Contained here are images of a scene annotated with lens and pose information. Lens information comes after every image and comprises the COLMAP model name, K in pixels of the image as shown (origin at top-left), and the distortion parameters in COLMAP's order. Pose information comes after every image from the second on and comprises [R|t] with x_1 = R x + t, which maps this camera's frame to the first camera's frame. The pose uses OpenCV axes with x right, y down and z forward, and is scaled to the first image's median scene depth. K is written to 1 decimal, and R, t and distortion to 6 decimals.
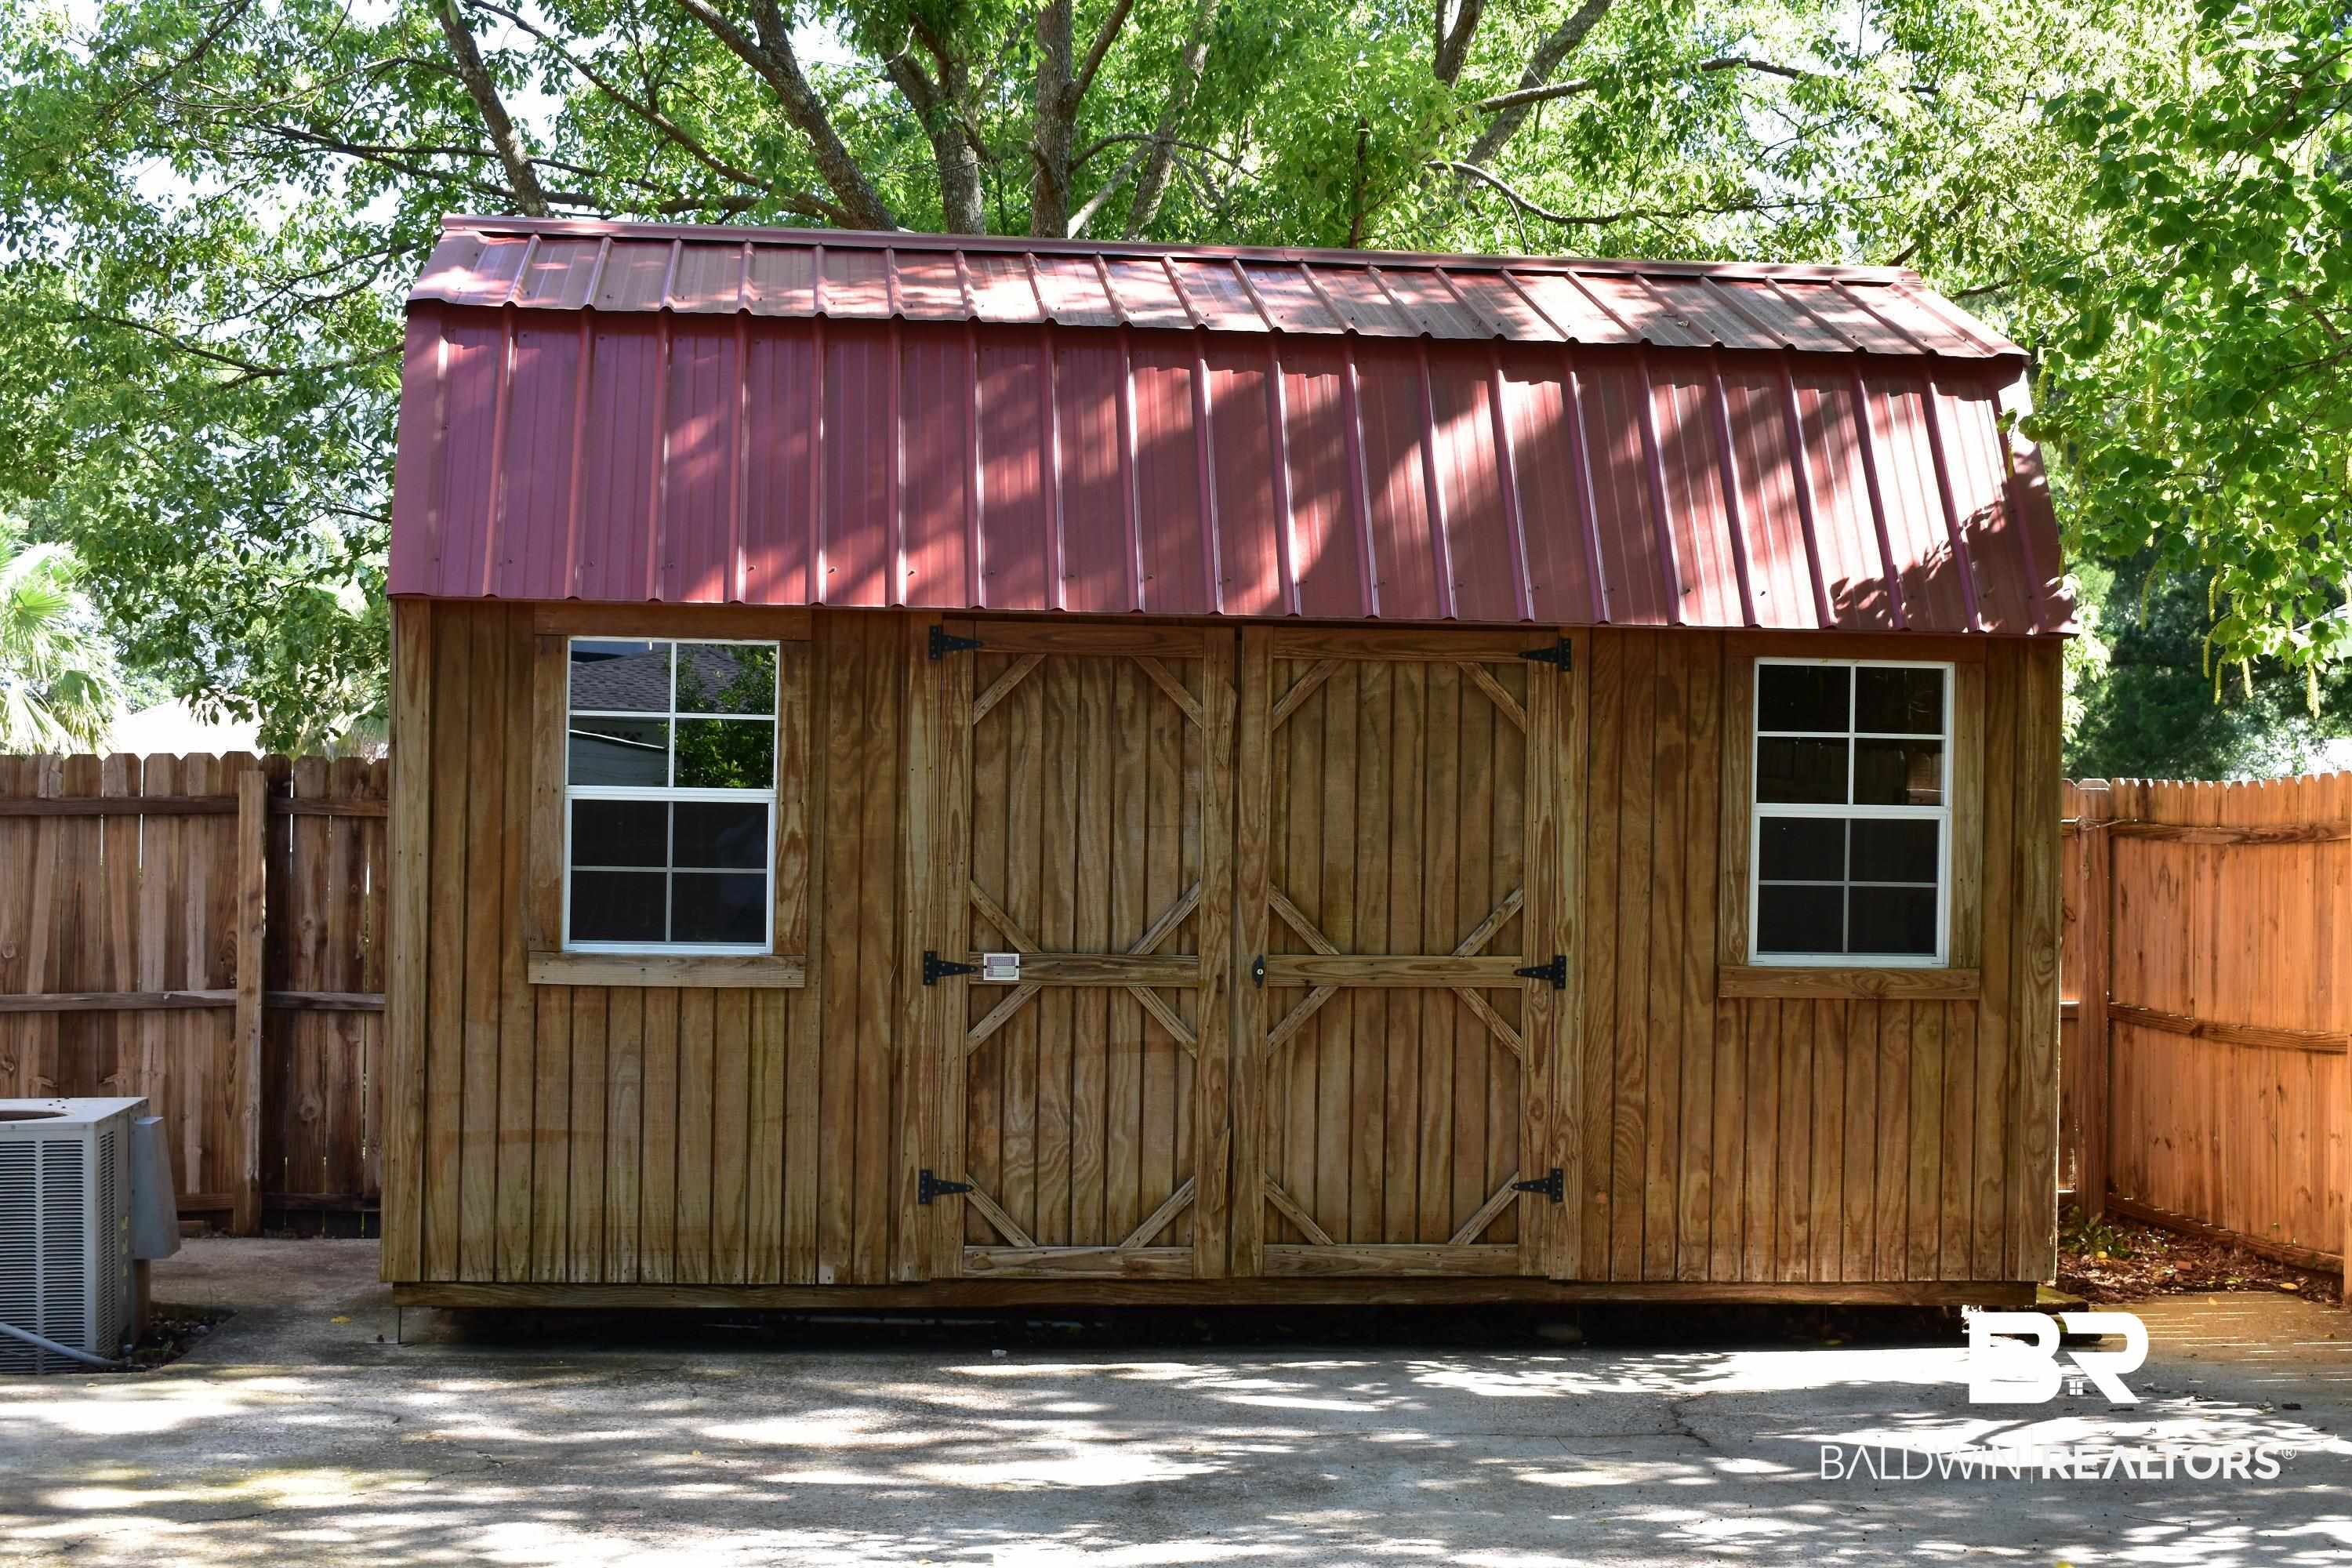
lens RADIAL K [[3360.0, 0, 1176.0], [0, 3360.0, 784.0], [0, 0, 1]] dist [-0.014361, -0.013536]
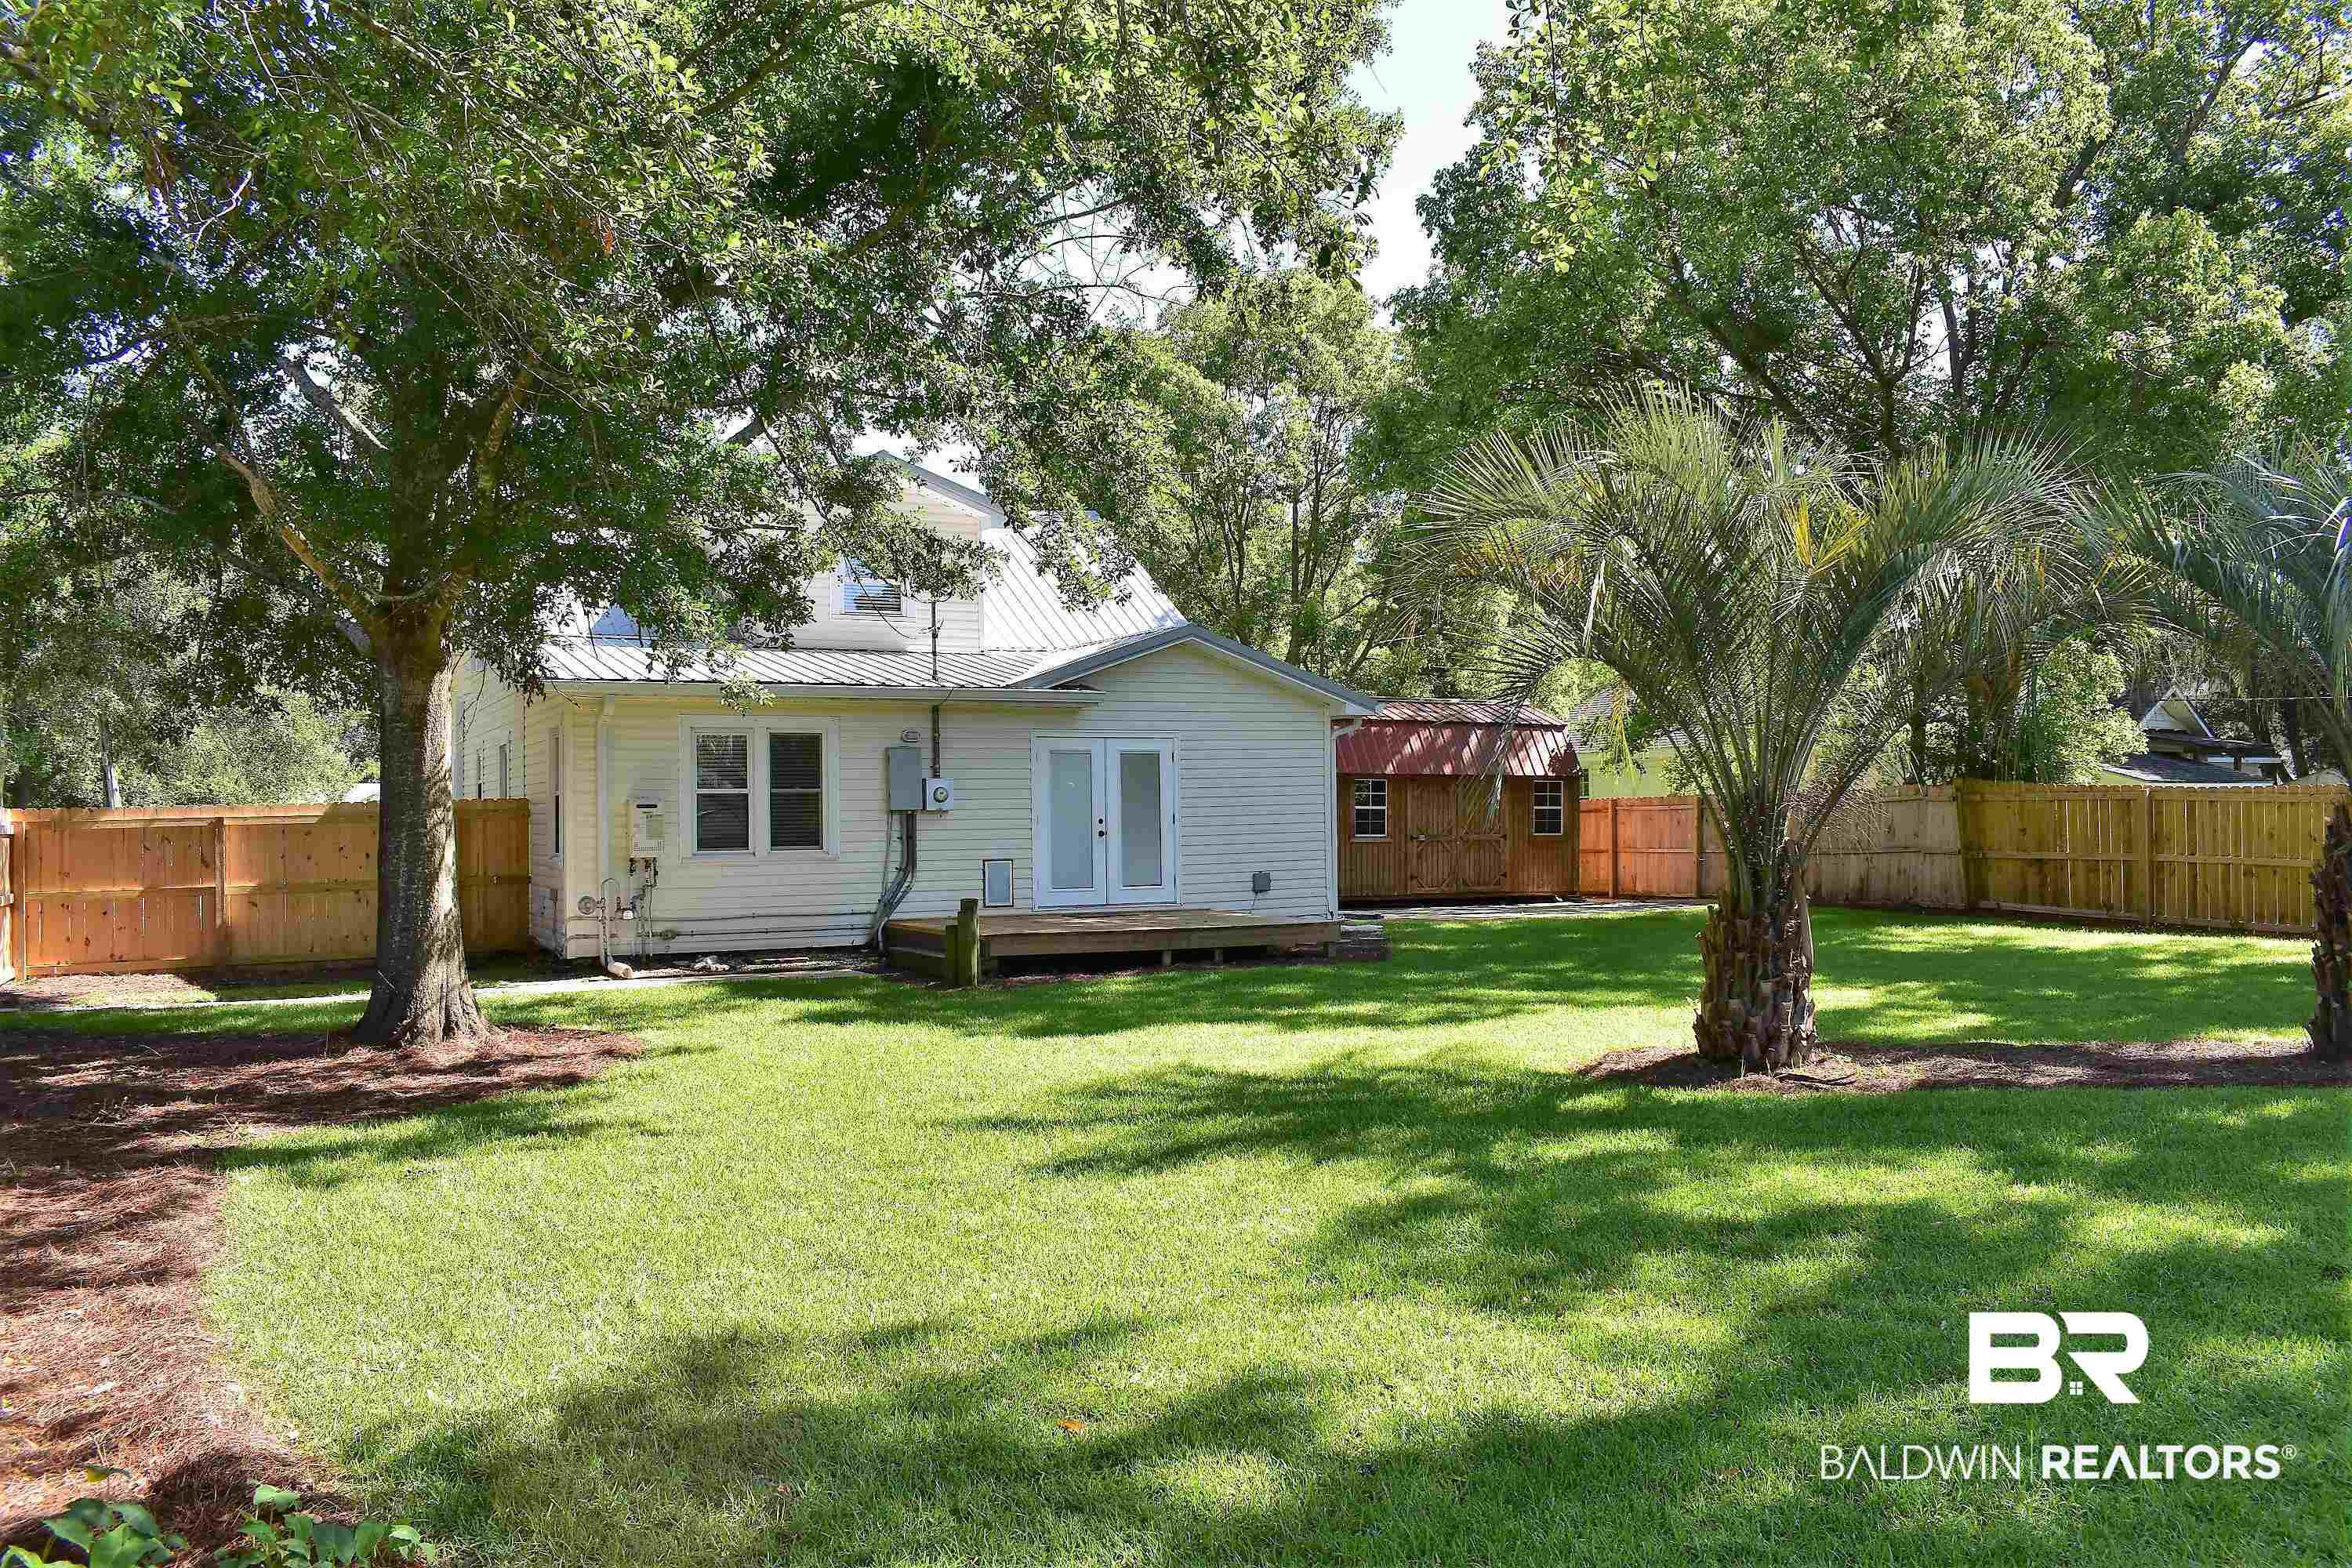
lens RADIAL K [[1946.2, 0, 1176.0], [0, 1946.2, 784.0], [0, 0, 1]] dist [-0.048914, -0.005459]
pose [[0.923138, -0.011412, 0.384298, -1.668081], [0.012773, 0.999918, -0.000989, -0.037084], [-0.384256, 0.005822, 0.923208, -1.849516]]
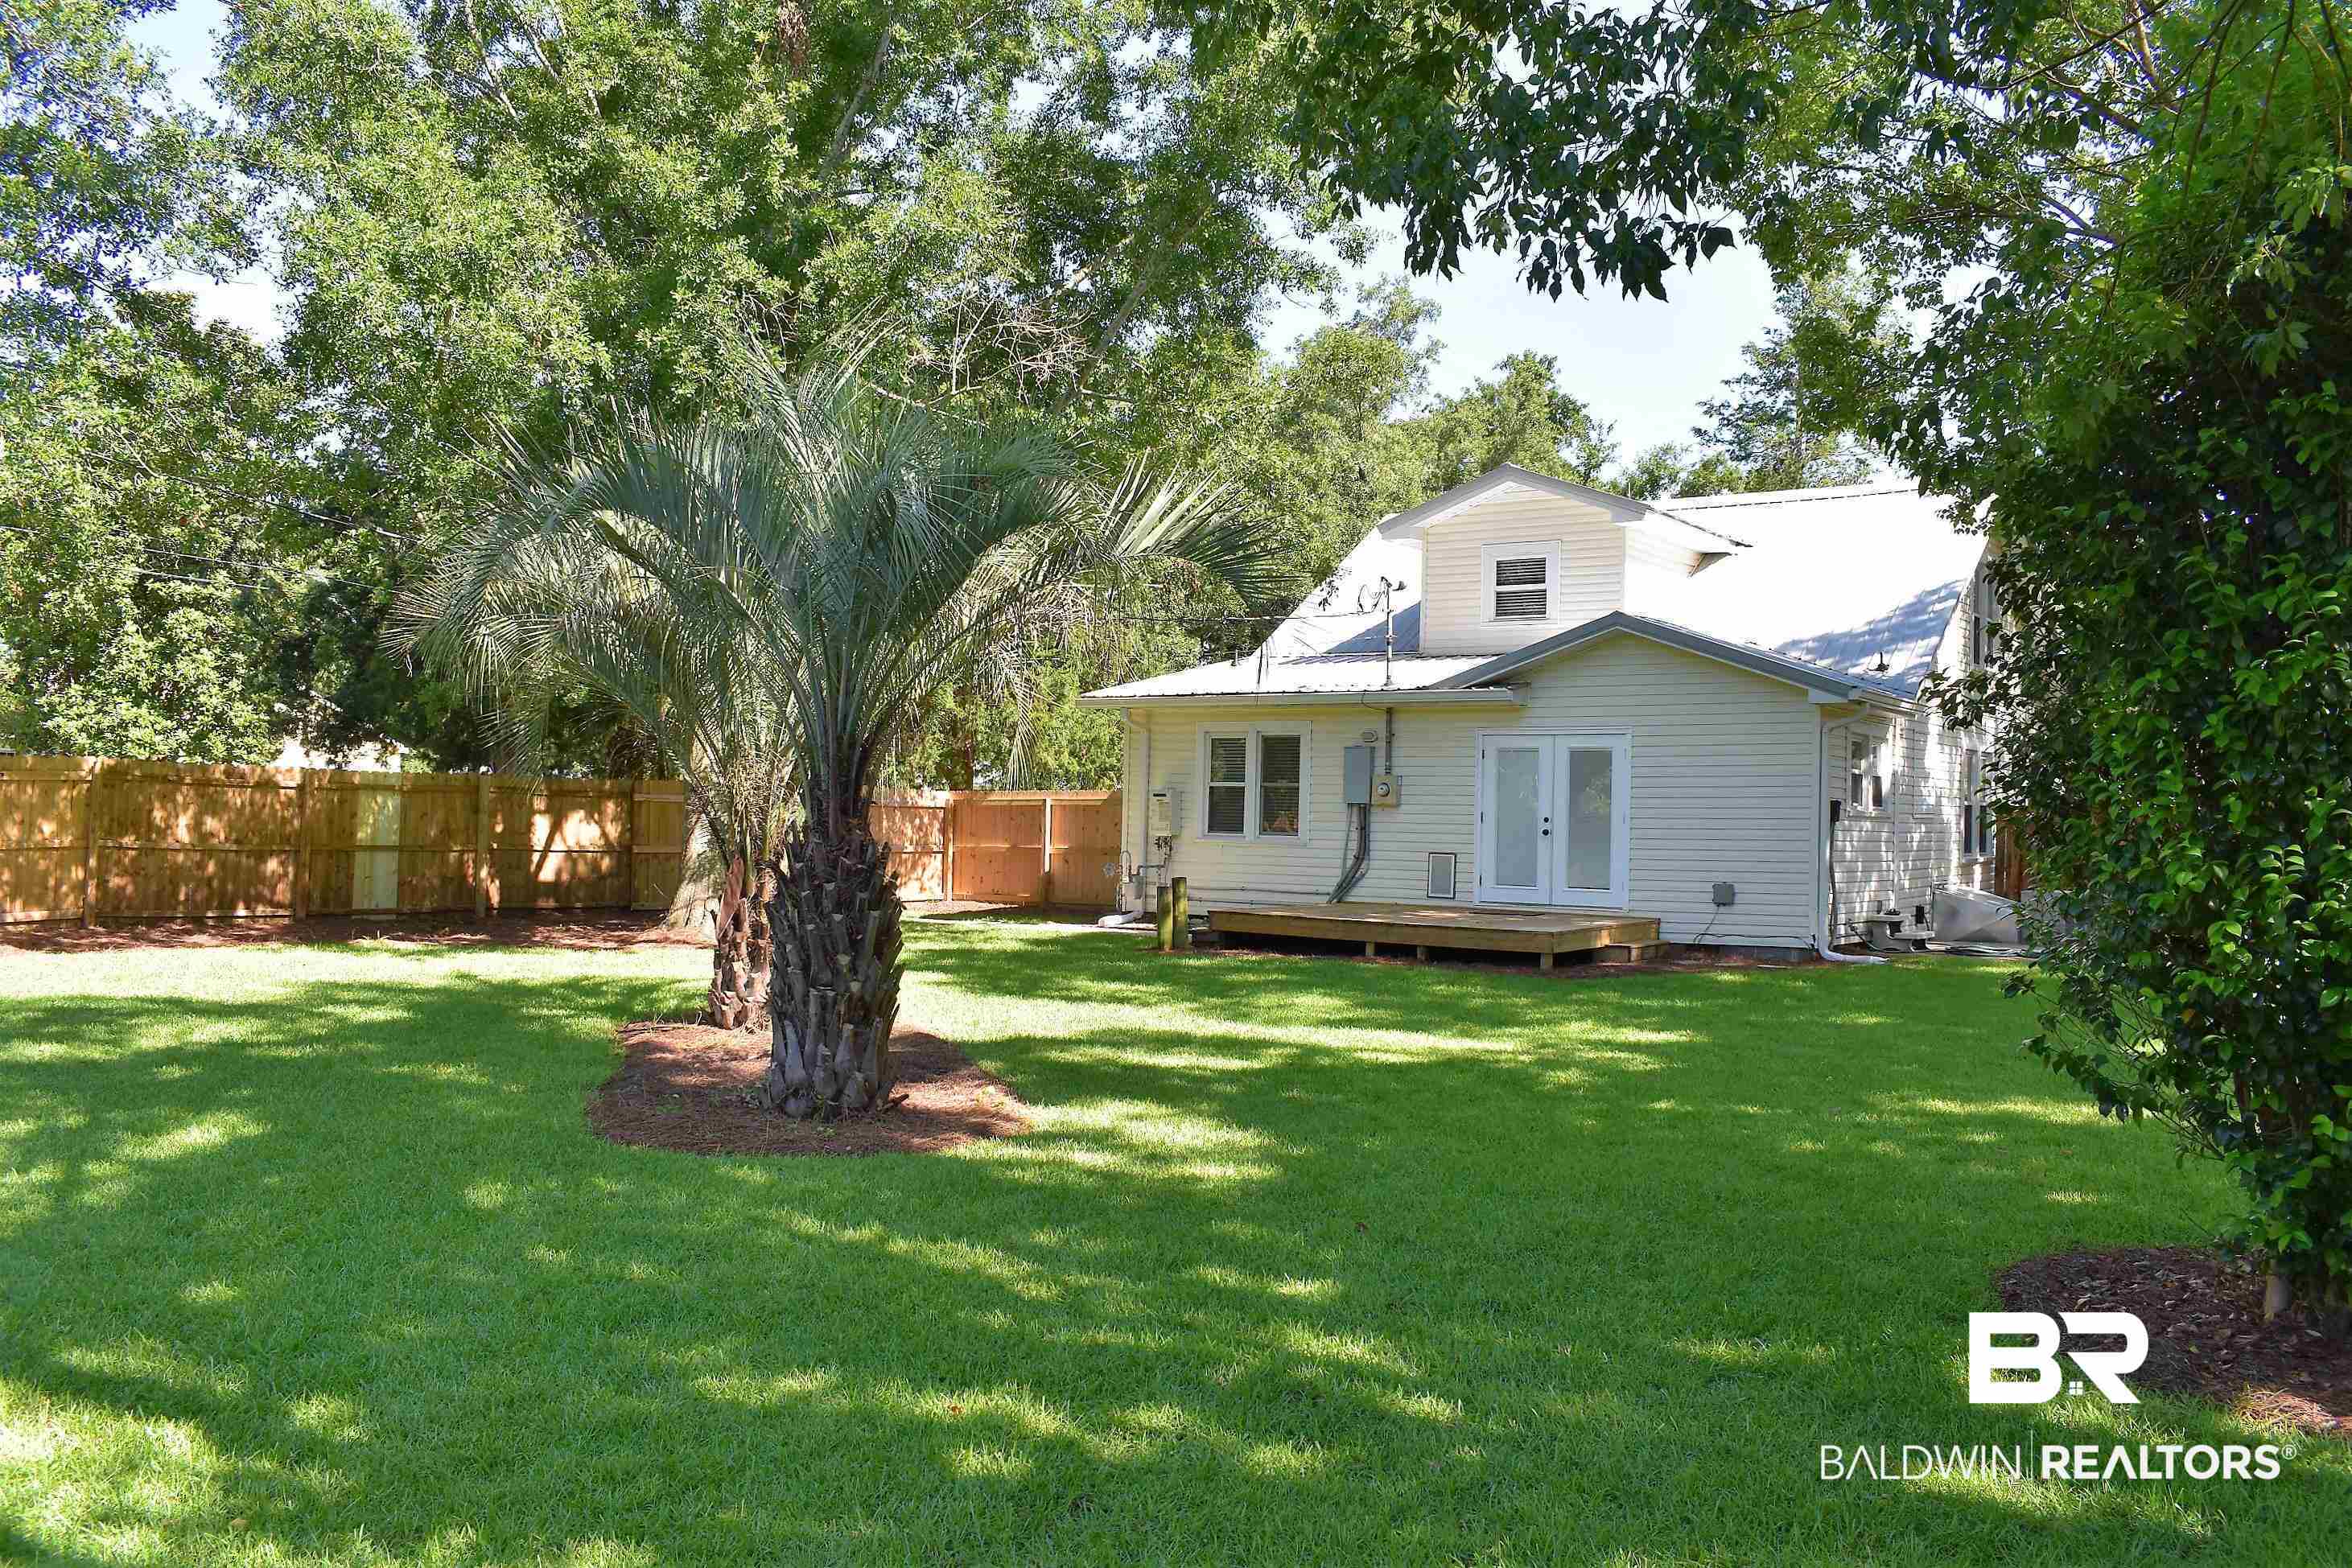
lens RADIAL K [[1946.0, 0, 1176.0], [0, 1946.0, 784.0], [0, 0, 1]] dist [-0.048914, -0.005459]
pose [[0.757471, 0.000329, -0.652869, 0.394952], [-0.008870, 0.999913, -0.009787, -0.010632], [0.652808, 0.013204, 0.757408, -1.676254]]
